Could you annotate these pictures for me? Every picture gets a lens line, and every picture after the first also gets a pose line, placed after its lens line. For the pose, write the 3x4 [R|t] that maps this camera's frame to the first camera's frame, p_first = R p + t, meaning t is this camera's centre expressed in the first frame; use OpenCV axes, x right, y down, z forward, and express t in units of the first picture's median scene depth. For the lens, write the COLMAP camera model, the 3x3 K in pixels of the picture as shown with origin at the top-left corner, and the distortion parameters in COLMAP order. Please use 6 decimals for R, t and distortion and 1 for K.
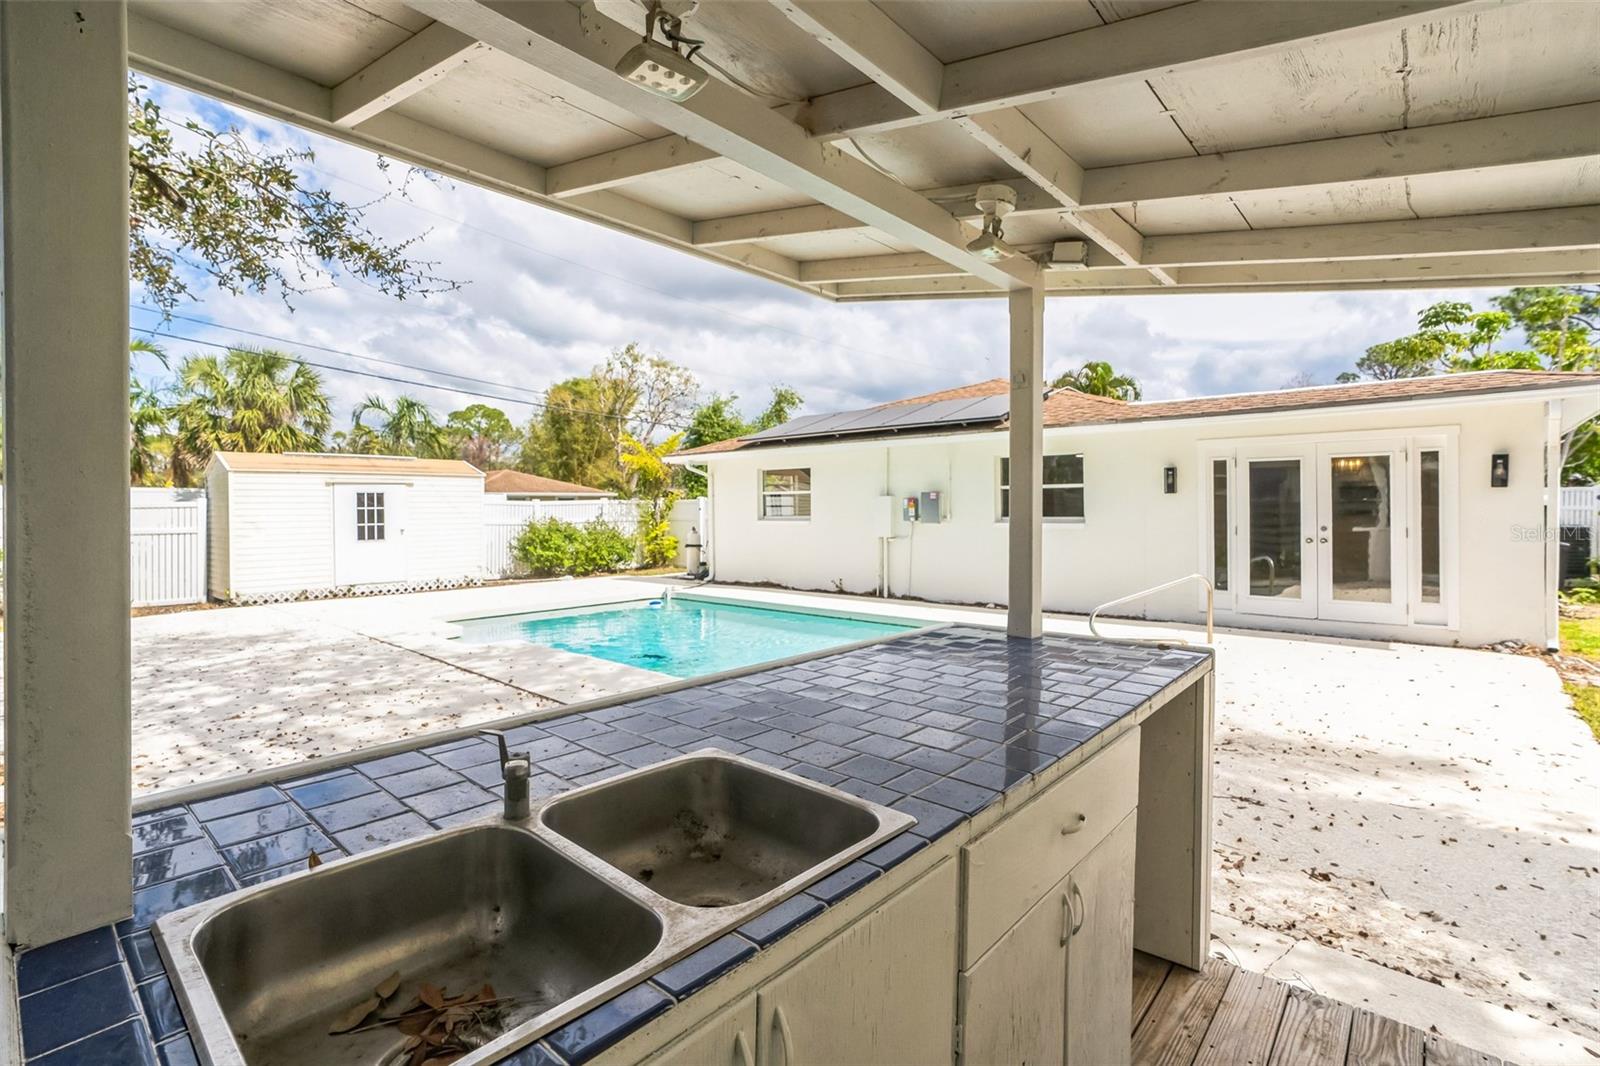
lens RADIAL K [[743.4, 0, 808.5], [0, 743.4, 506.2], [0, 0, 1]] dist [-0.038496, 0.005418]
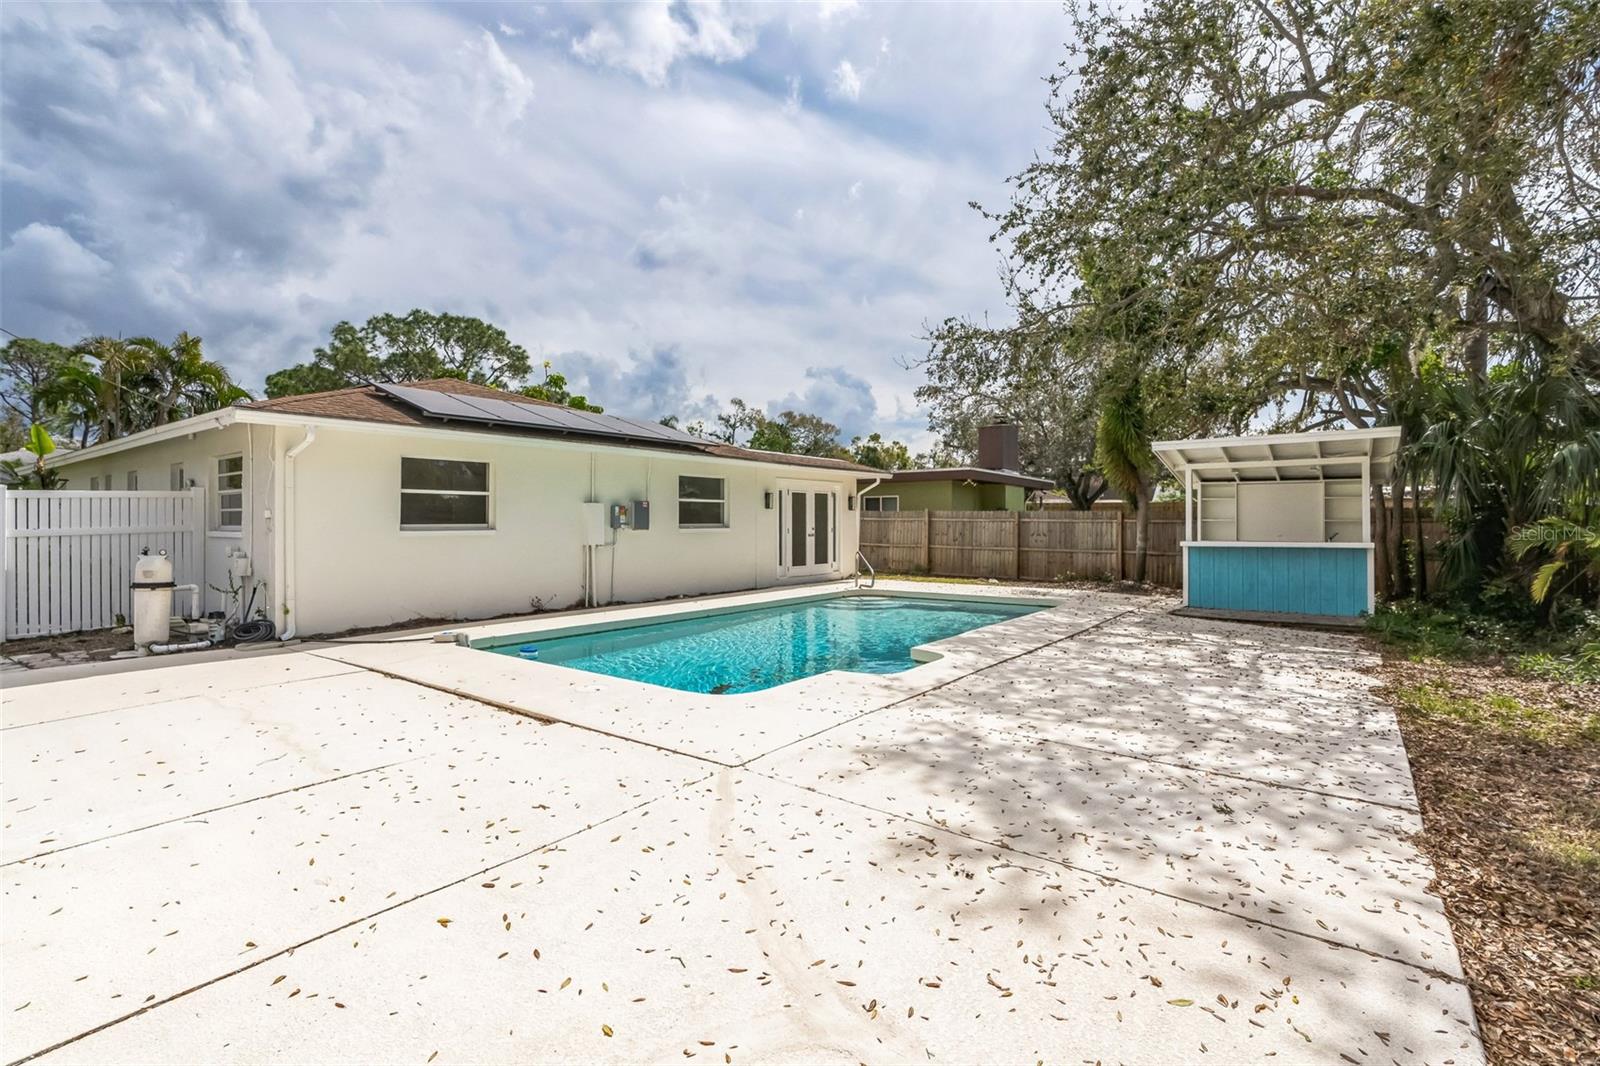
lens RADIAL K [[743.4, 0, 799.7], [0, 743.4, 526.3], [0, 0, 1]] dist [-0.038496, 0.005418]
pose [[-0.066149, -0.000990, 0.997809, -0.789868], [-0.003745, 0.999993, 0.000744, 0.013684], [-0.997803, -0.003688, -0.066152, 0.713877]]
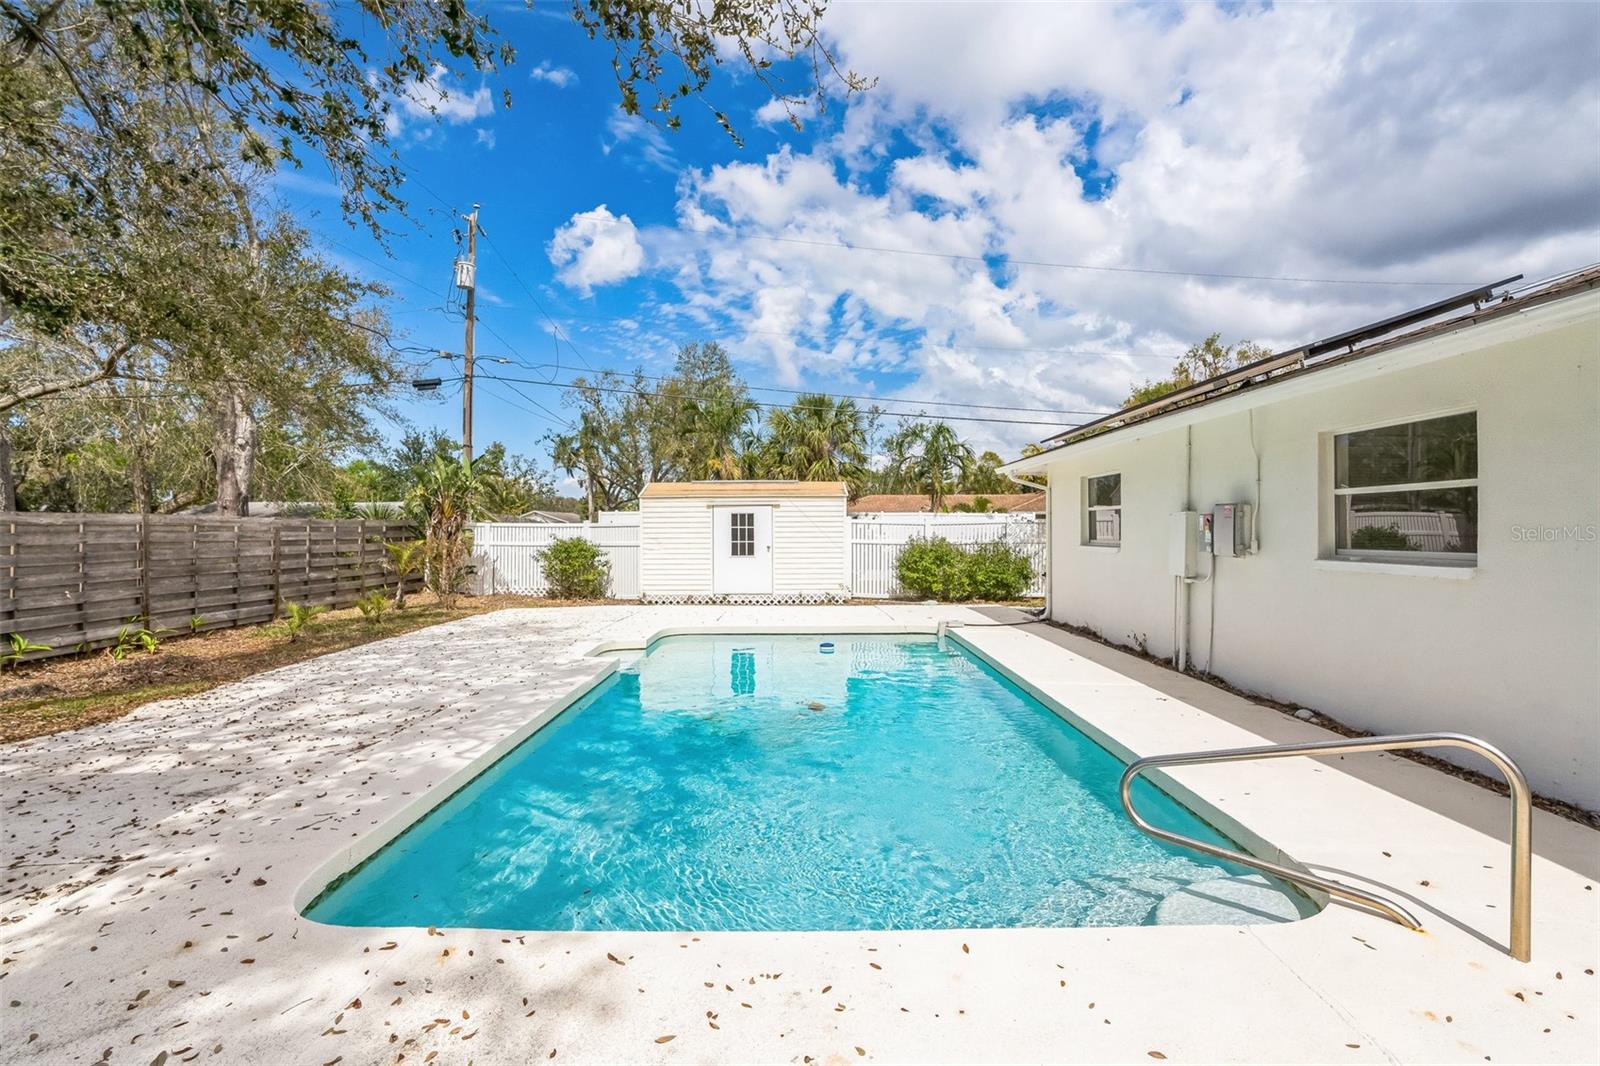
lens RADIAL K [[743.4, 0, 798.5], [0, 743.4, 523.6], [0, 0, 1]] dist [-0.038496, 0.005418]
pose [[0.652876, -0.000313, -0.757464, 0.328172], [-0.000029, 1.000000, -0.000438, -0.002285], [0.757465, 0.000308, 0.652876, 0.316520]]
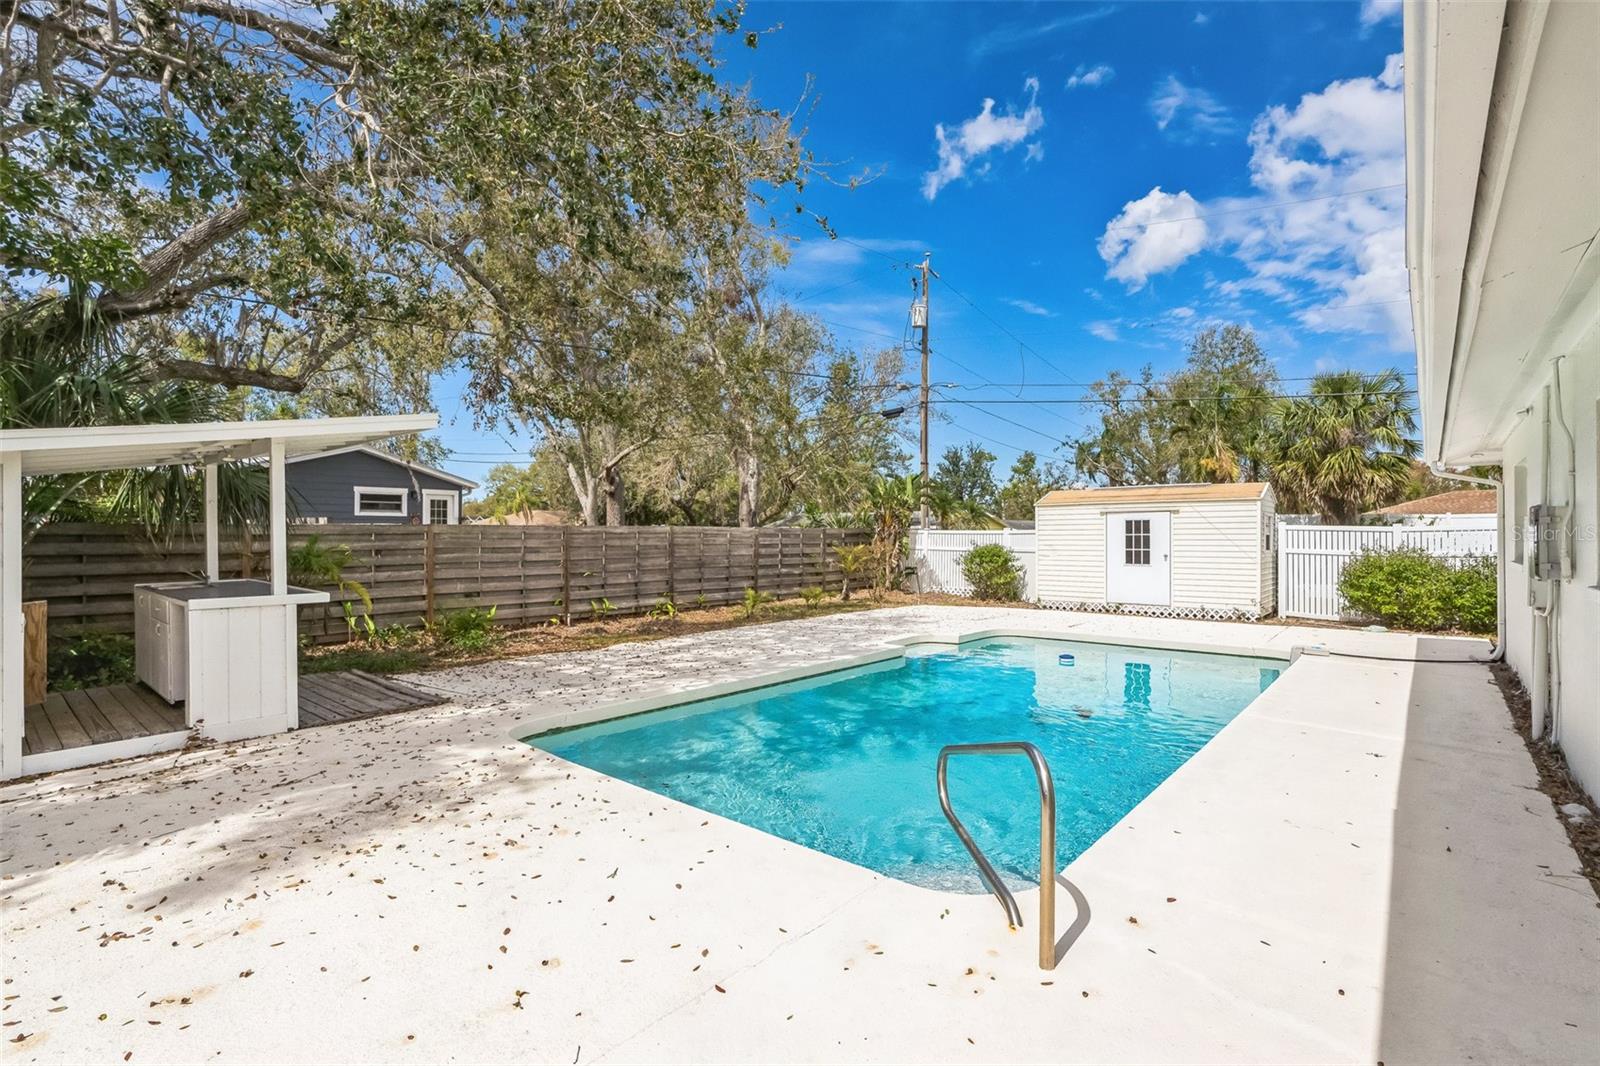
lens RADIAL K [[743.4, 0, 805.7], [0, 743.4, 539.8], [0, 0, 1]] dist [-0.038496, 0.005418]
pose [[-0.001168, 0.013041, -0.999914, 0.494291], [0.003223, 0.999910, 0.013037, -0.005316], [0.999994, -0.003207, -0.001210, 0.510361]]
